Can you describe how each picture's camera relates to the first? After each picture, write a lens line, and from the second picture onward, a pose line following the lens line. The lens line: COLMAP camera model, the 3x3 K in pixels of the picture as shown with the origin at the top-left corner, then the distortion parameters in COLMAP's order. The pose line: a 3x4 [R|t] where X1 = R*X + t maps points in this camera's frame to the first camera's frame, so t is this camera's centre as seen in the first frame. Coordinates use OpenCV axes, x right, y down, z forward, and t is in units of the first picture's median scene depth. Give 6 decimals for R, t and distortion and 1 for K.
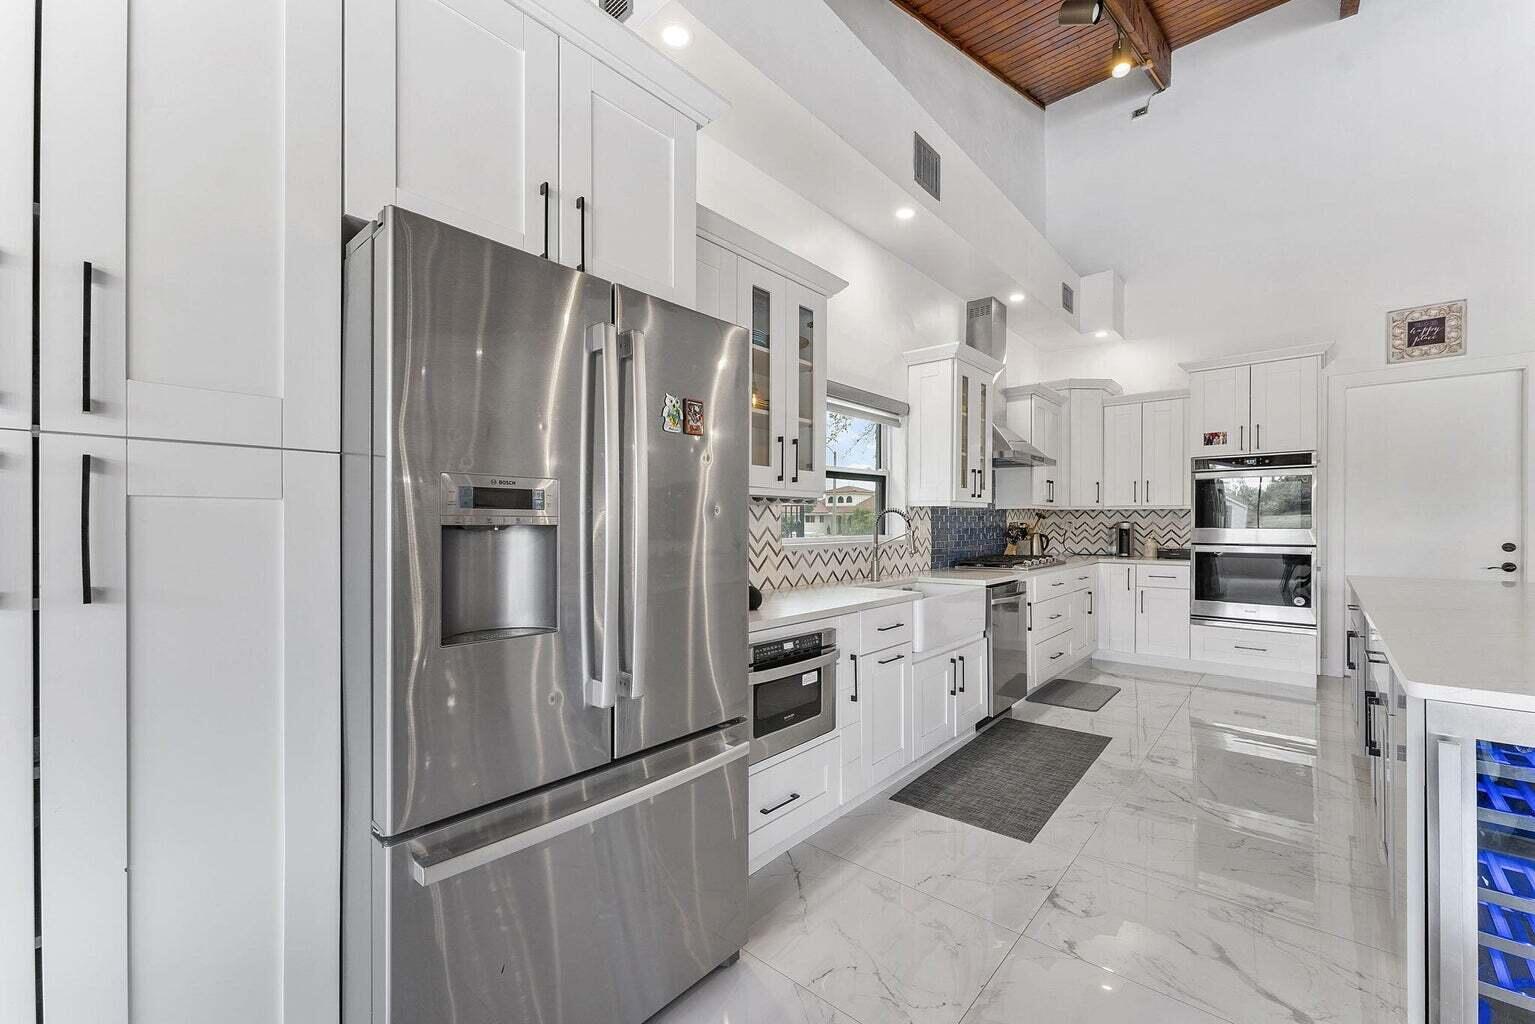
lens RADIAL K [[628.0, 0, 754.5], [0, 628.0, 512.2], [0, 0, 1]] dist [-0.000198, 0.000159]
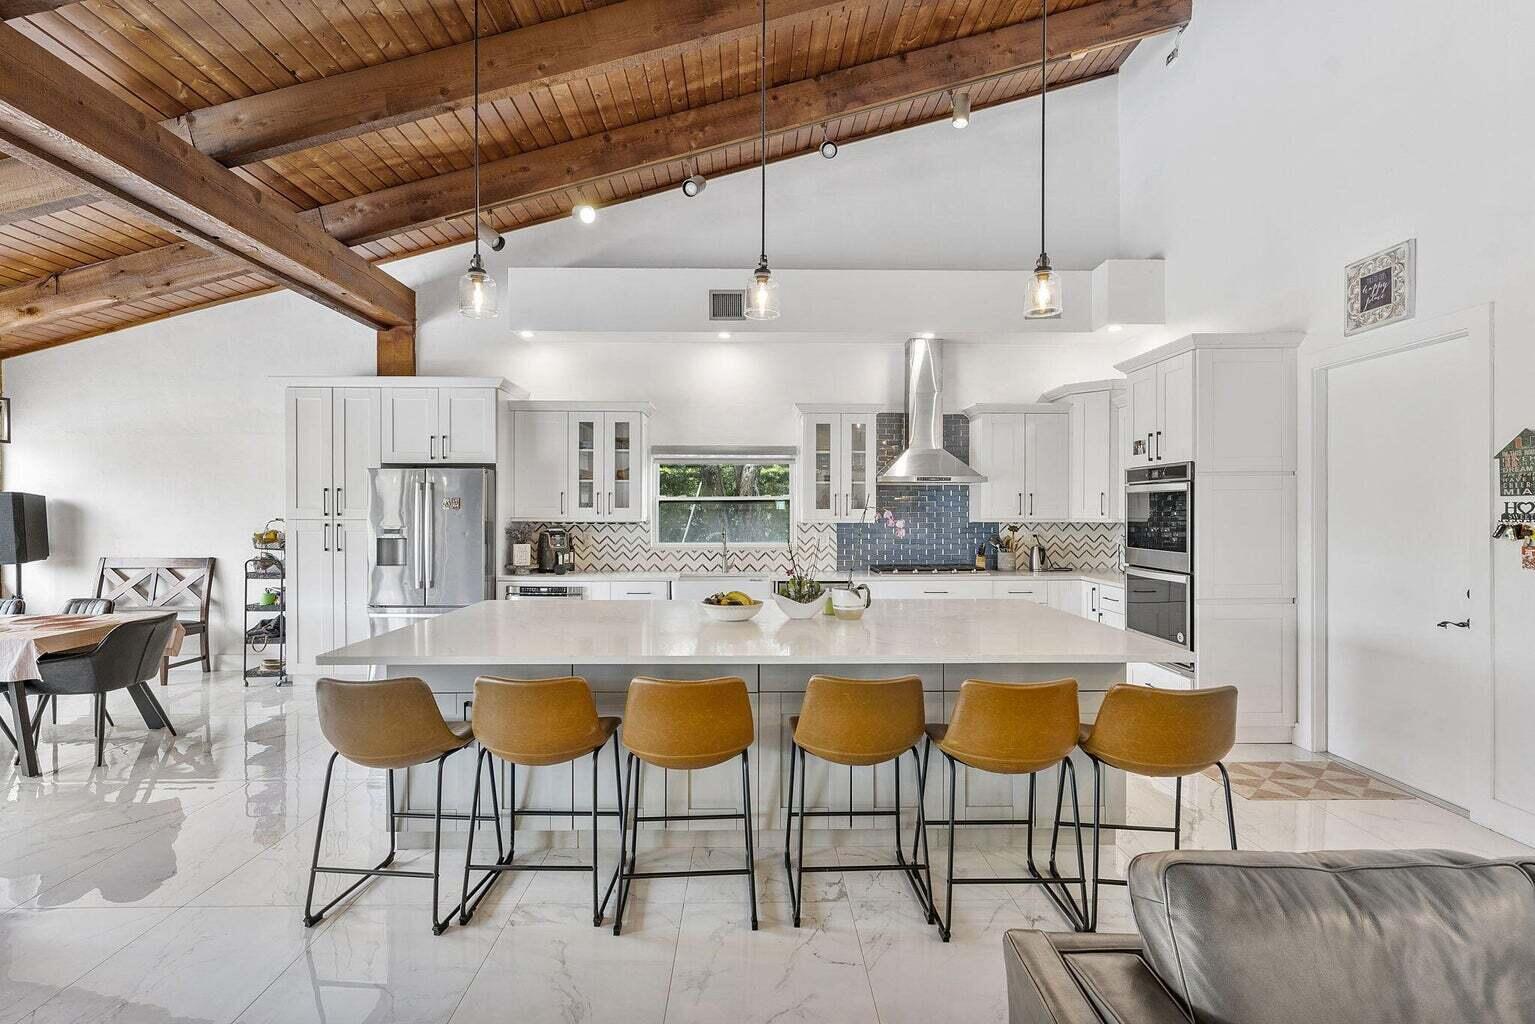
lens RADIAL K [[713.4, 0, 775.3], [0, 713.4, 510.6], [0, 0, 1]] dist [-0.003249, 0.000710]
pose [[0.676053, 0.002169, -0.736850, 1.242805], [0.009865, 0.999879, 0.011994, -0.049460], [0.736787, -0.015377, 0.675950, -0.075227]]
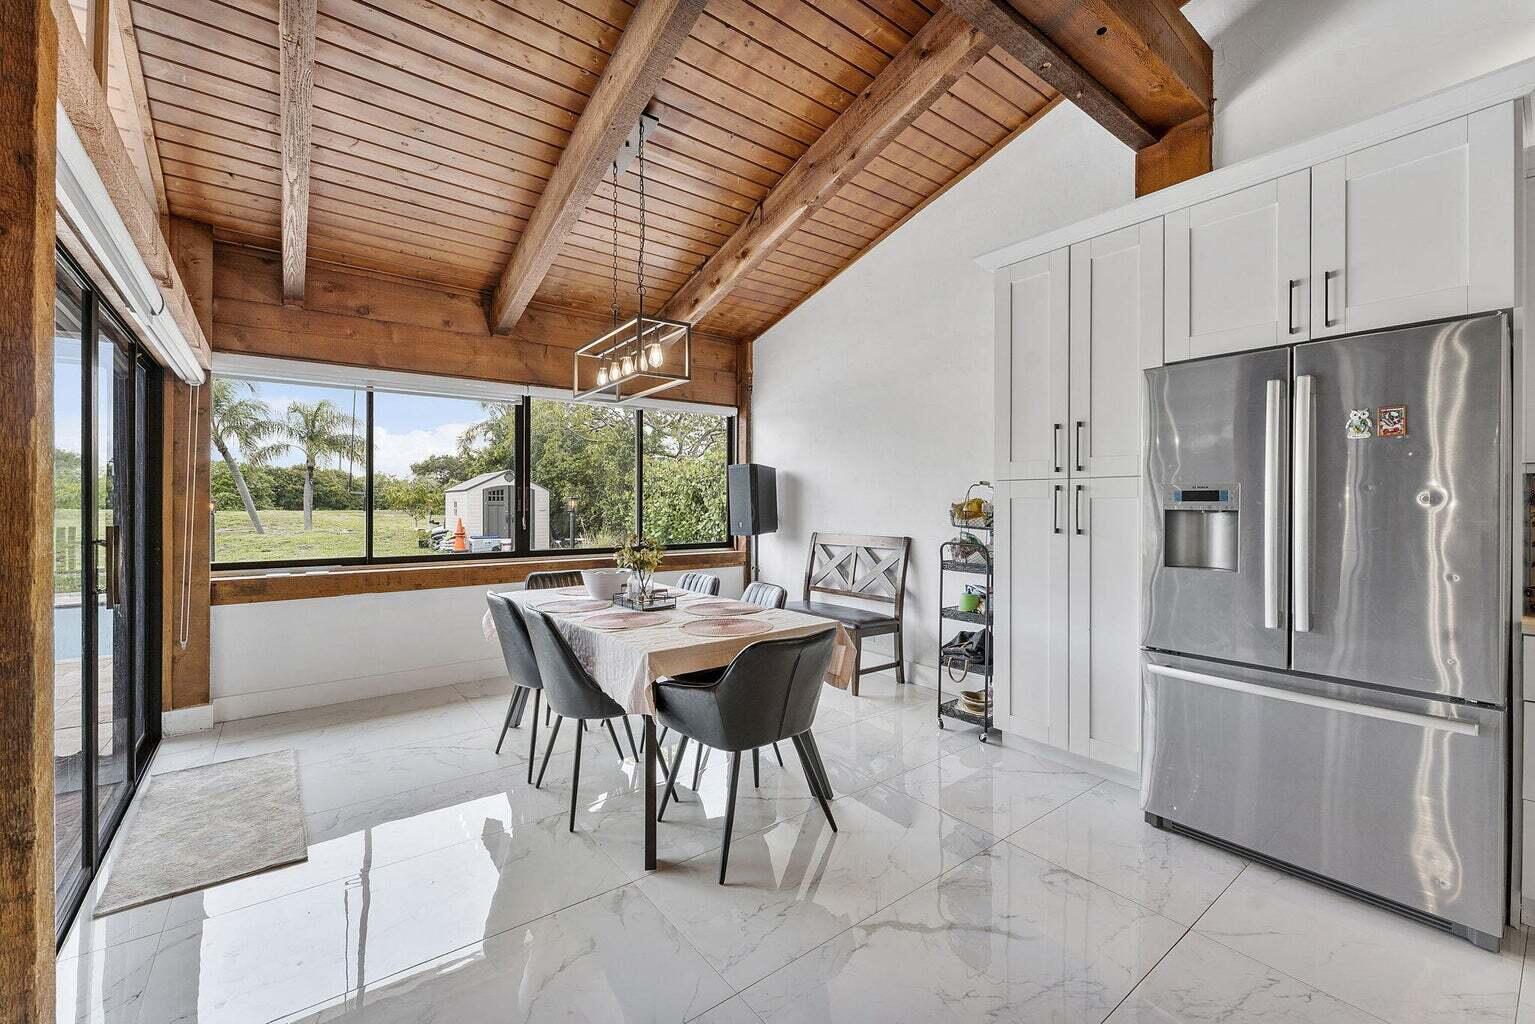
lens RADIAL K [[628.0, 0, 760.2], [0, 628.0, 506.7], [0, 0, 1]] dist [-0.000198, 0.000159]
pose [[-0.190443, 0.001802, -0.981697, 0.458363], [0.010097, 0.999949, -0.000123, -0.000370], [0.981646, -0.009935, -0.190451, 0.015834]]
